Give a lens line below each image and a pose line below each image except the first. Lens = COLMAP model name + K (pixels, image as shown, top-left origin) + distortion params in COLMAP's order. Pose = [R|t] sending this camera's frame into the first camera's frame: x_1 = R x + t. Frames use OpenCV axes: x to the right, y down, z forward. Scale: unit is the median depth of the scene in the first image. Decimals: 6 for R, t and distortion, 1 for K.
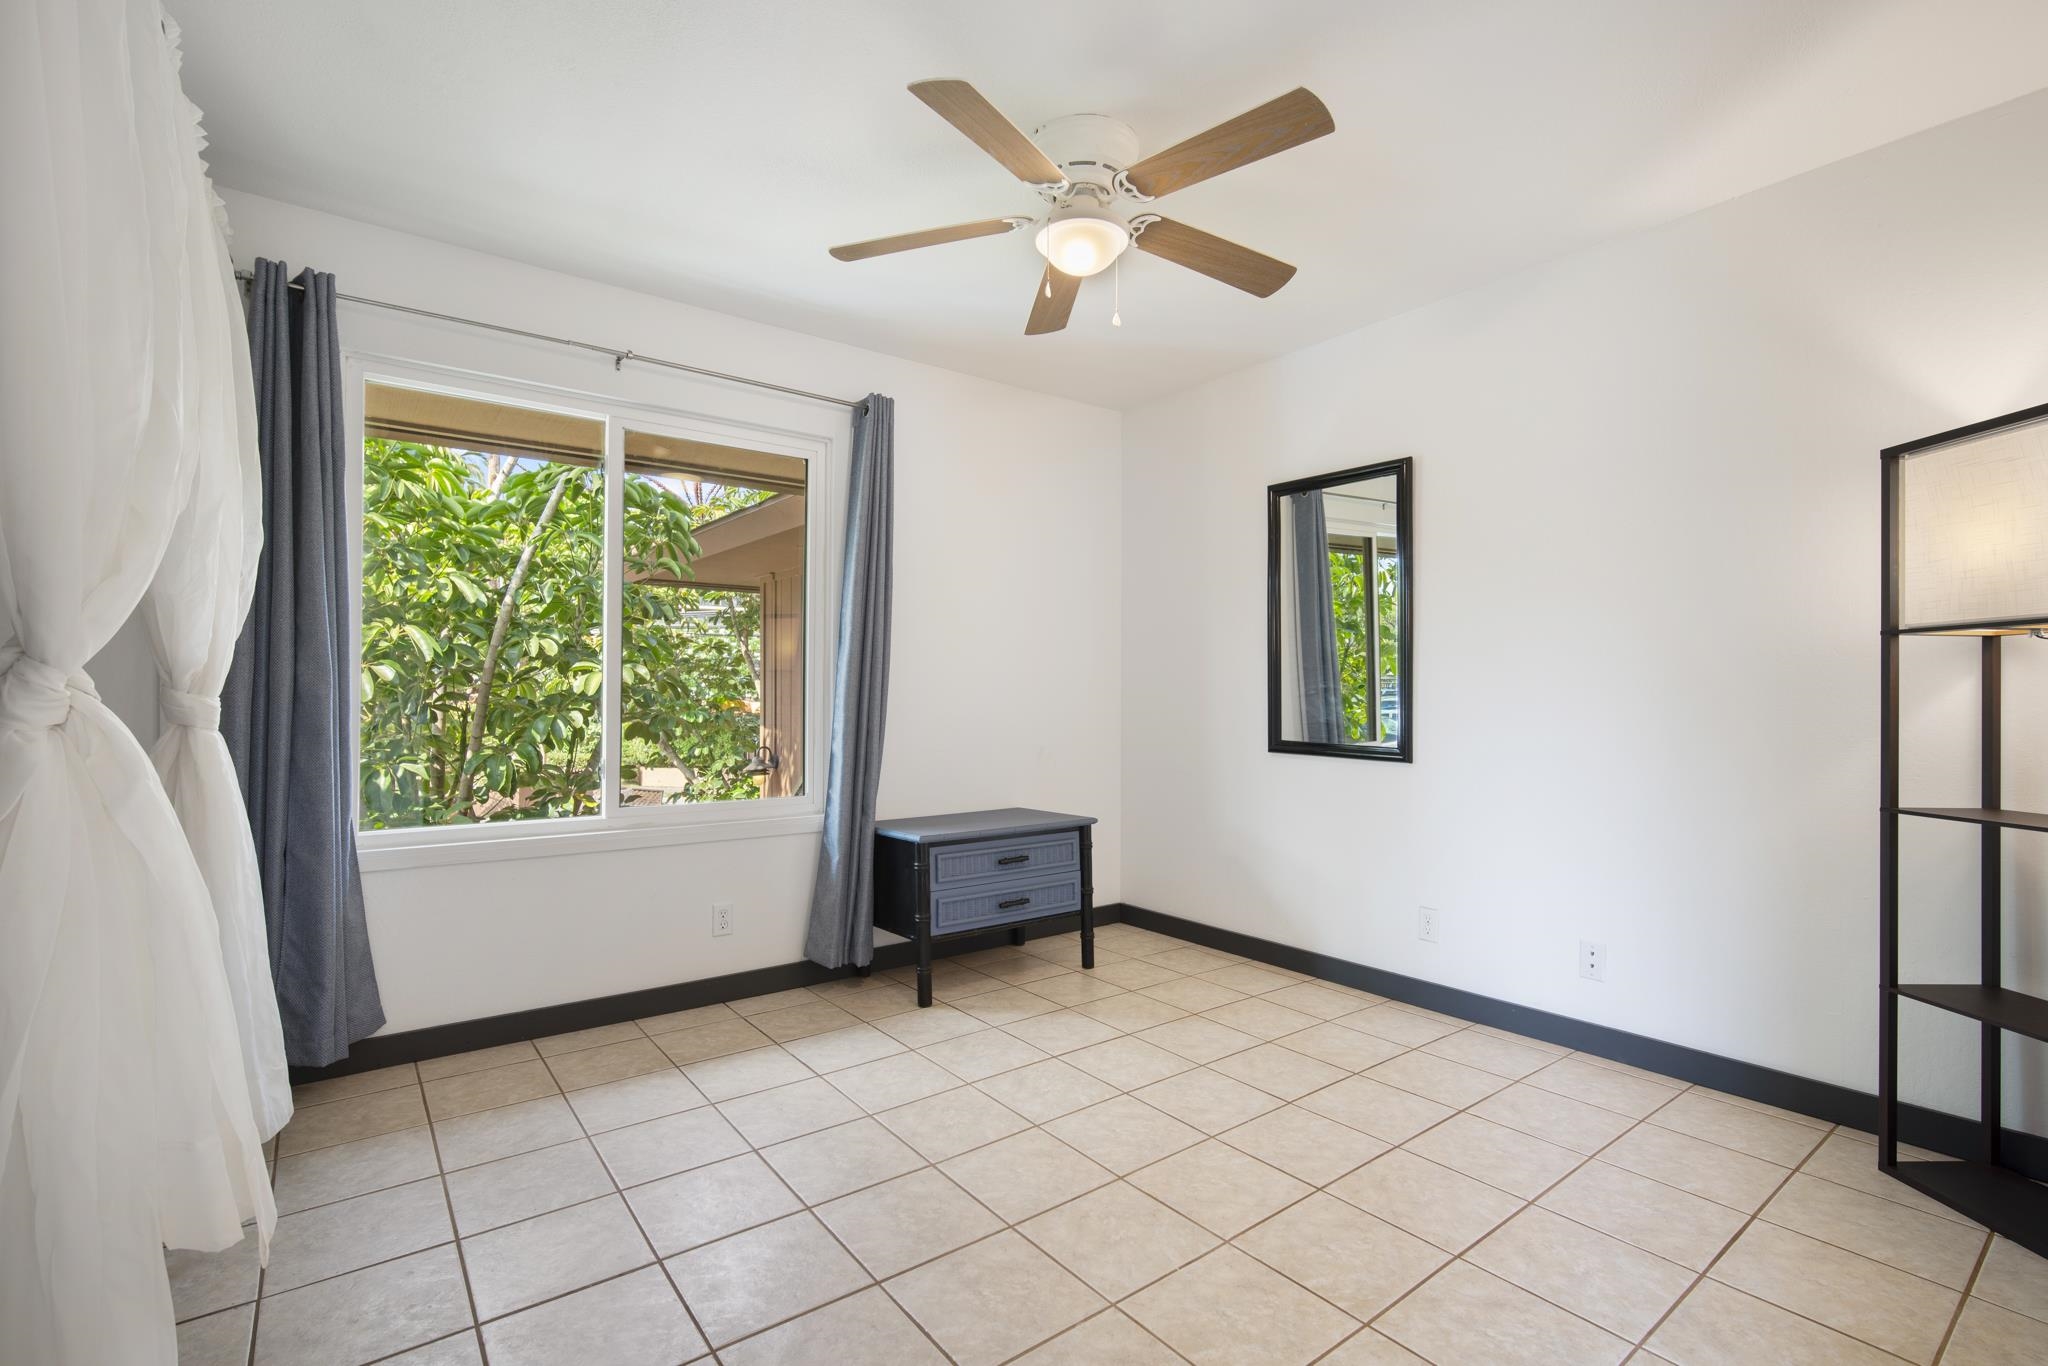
lens RADIAL K [[934.3, 0, 1028.4], [0, 934.3, 691.9], [0, 0, 1]] dist [-0.007936, -0.001108]
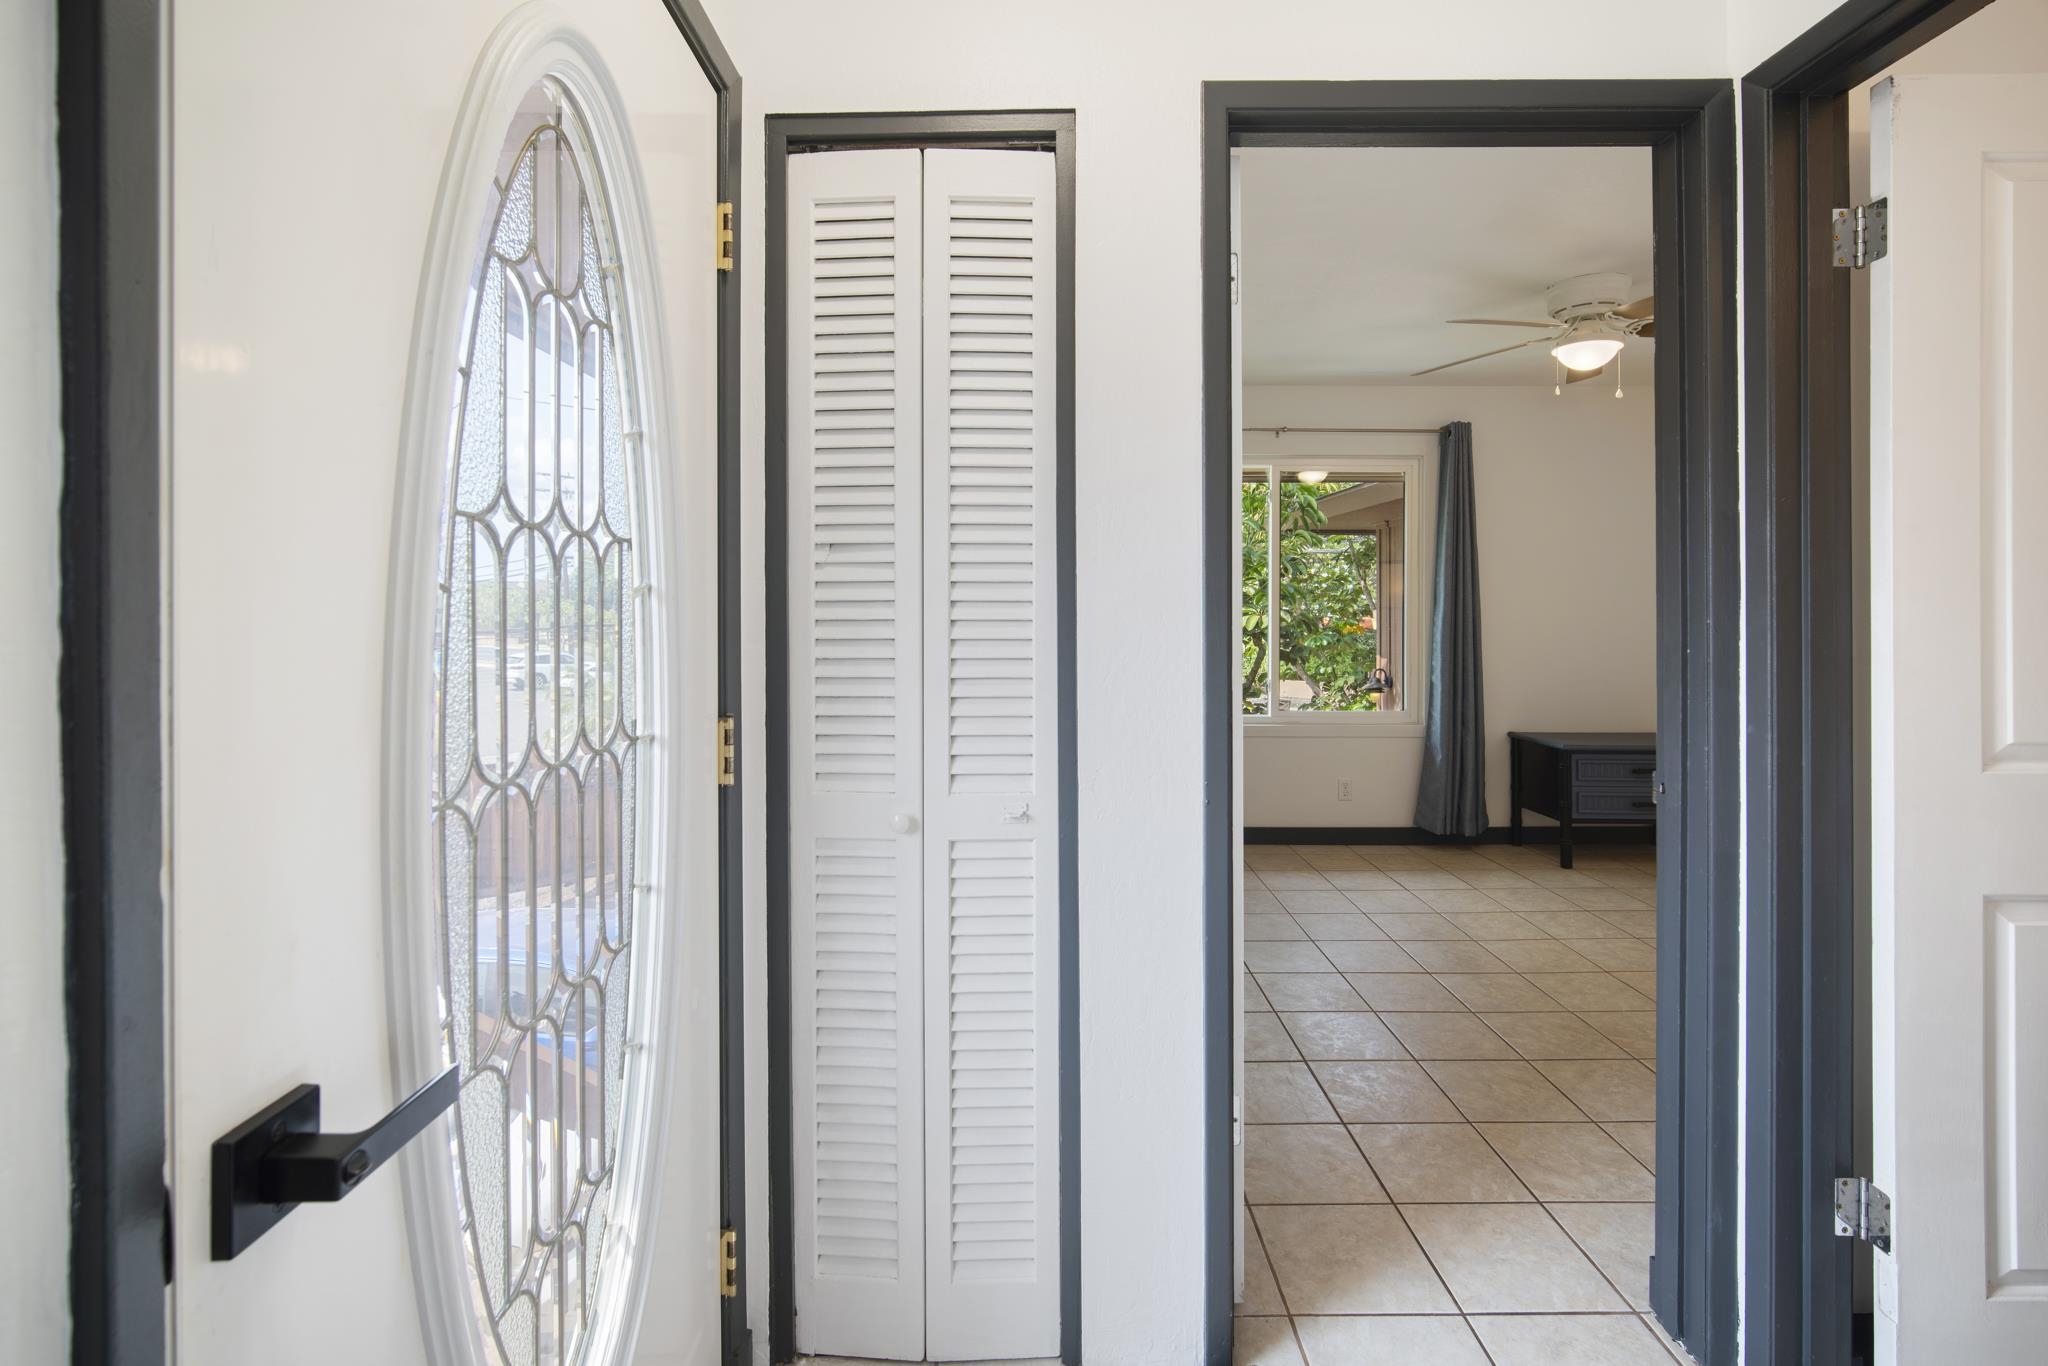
lens RADIAL K [[934.3, 0, 1001.6], [0, 934.3, 604.9], [0, 0, 1]] dist [-0.007936, -0.001108]
pose [[0.785287, -0.003156, -0.619124, 0.082956], [0.003644, 0.999993, -0.000477, -0.026758], [0.619122, -0.001882, 0.785293, -0.254877]]
